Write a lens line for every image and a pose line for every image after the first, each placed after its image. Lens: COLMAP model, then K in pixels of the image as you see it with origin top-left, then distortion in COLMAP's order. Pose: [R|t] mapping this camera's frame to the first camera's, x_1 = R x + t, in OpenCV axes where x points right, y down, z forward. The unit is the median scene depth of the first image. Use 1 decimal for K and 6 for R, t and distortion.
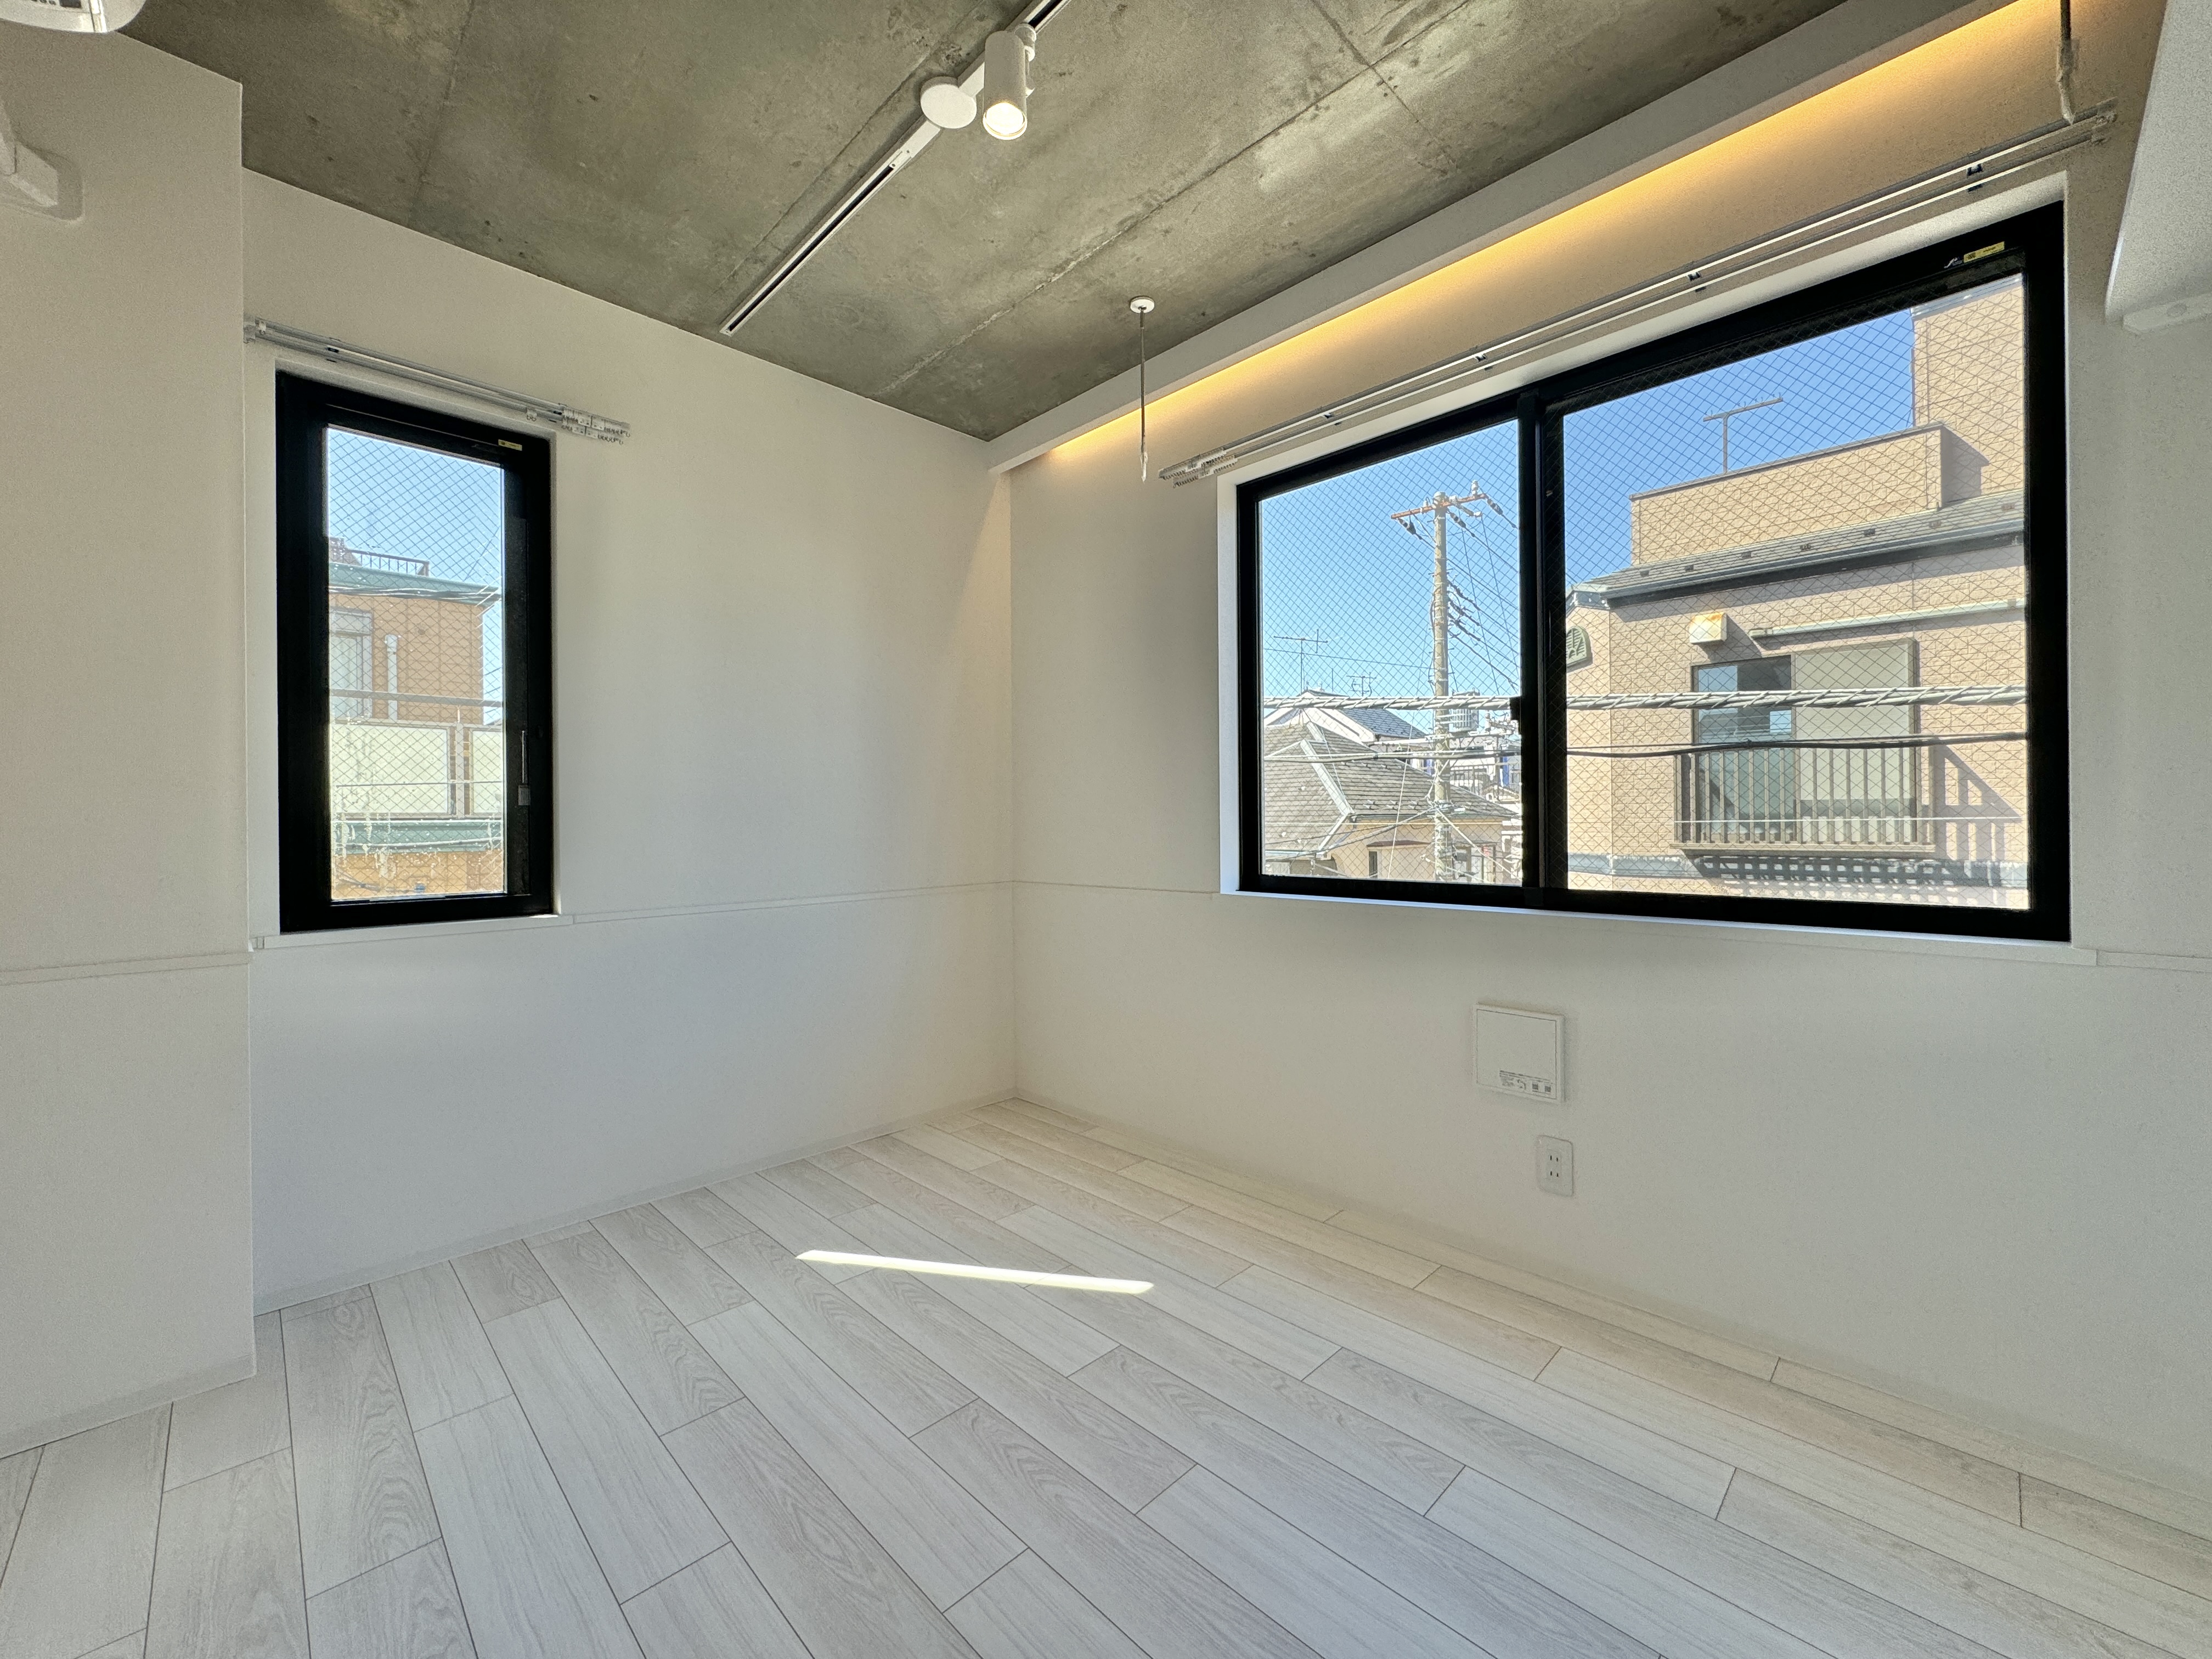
lens RADIAL K [[879.3, 0, 1103.0], [0, 879.3, 823.0], [0, 0, 1]] dist [-0.003390, 0.000256]
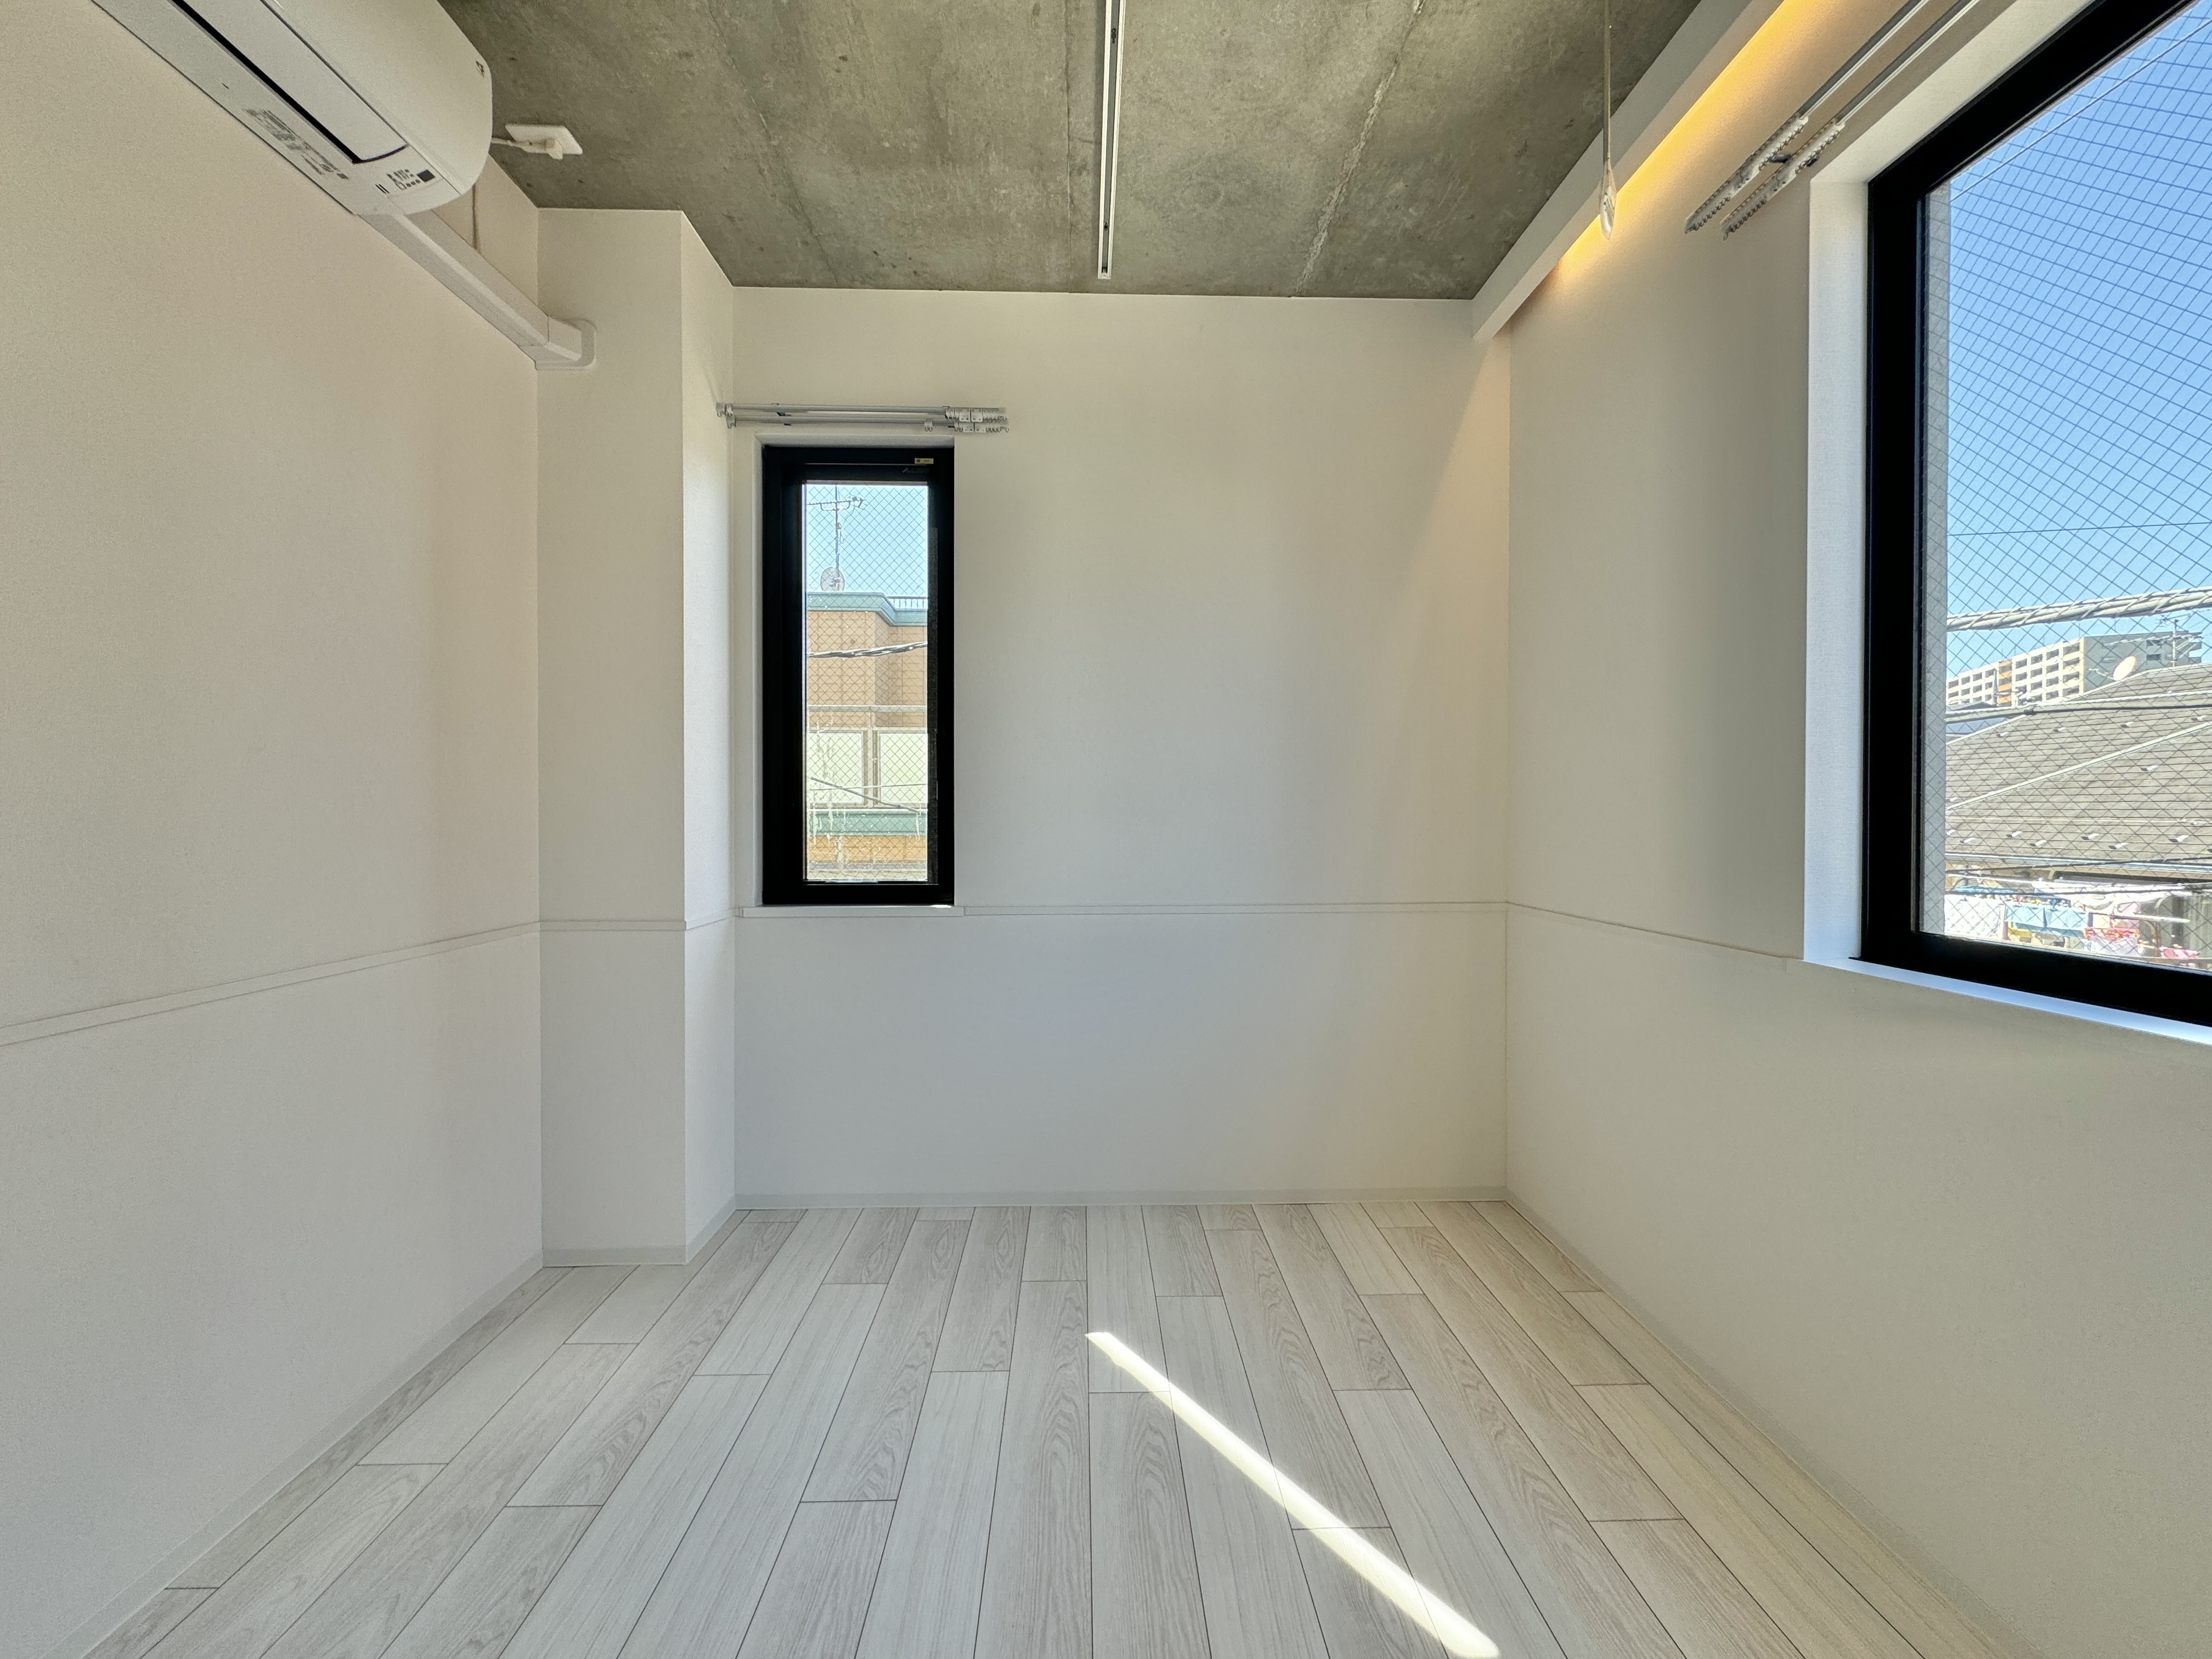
lens RADIAL K [[879.3, 0, 1103.0], [0, 879.3, 823.0], [0, 0, 1]] dist [-0.003390, 0.000256]
pose [[0.730675, 0.016678, -0.682522, 0.238736], [-0.007894, 0.999841, 0.015982, -0.012347], [0.682680, -0.006290, 0.730691, 0.406400]]
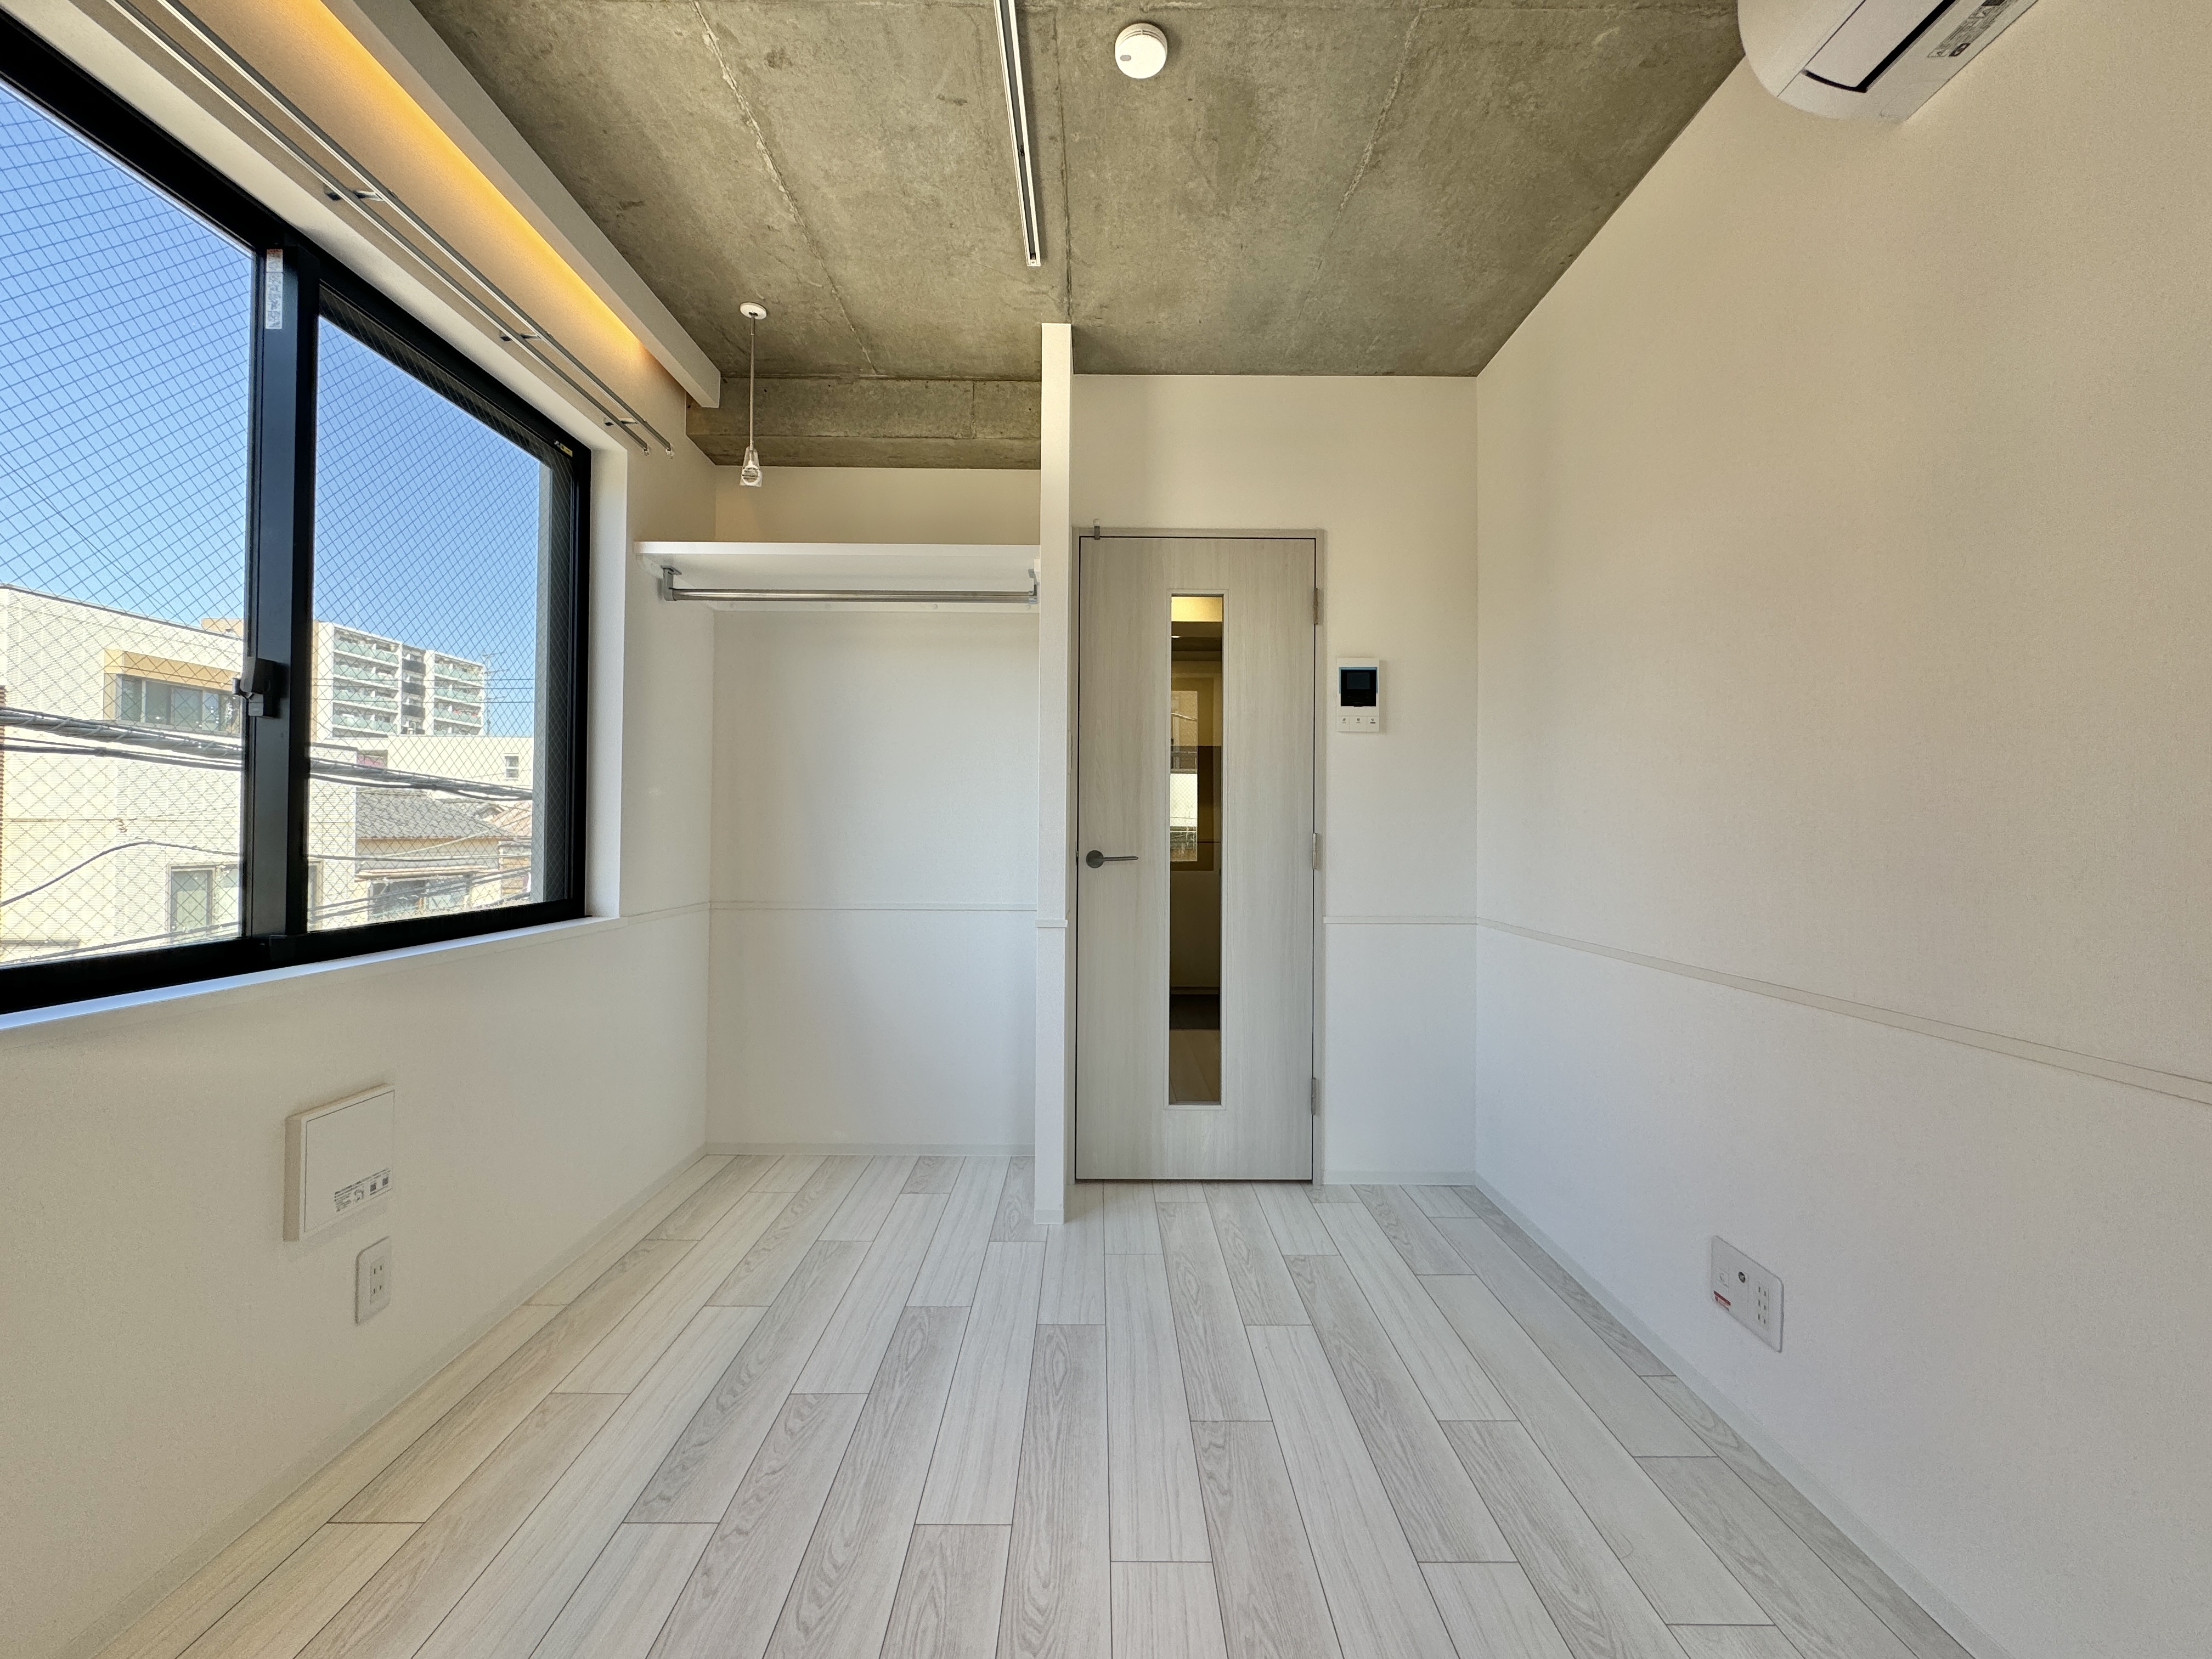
lens RADIAL K [[879.3, 0, 1103.0], [0, 879.3, 823.0], [0, 0, 1]] dist [-0.003390, 0.000256]
pose [[-0.716139, 0.011078, 0.697869, -0.487906], [-0.000286, 0.999869, -0.016166, -0.006216], [-0.697957, -0.011777, -0.716043, 1.070061]]
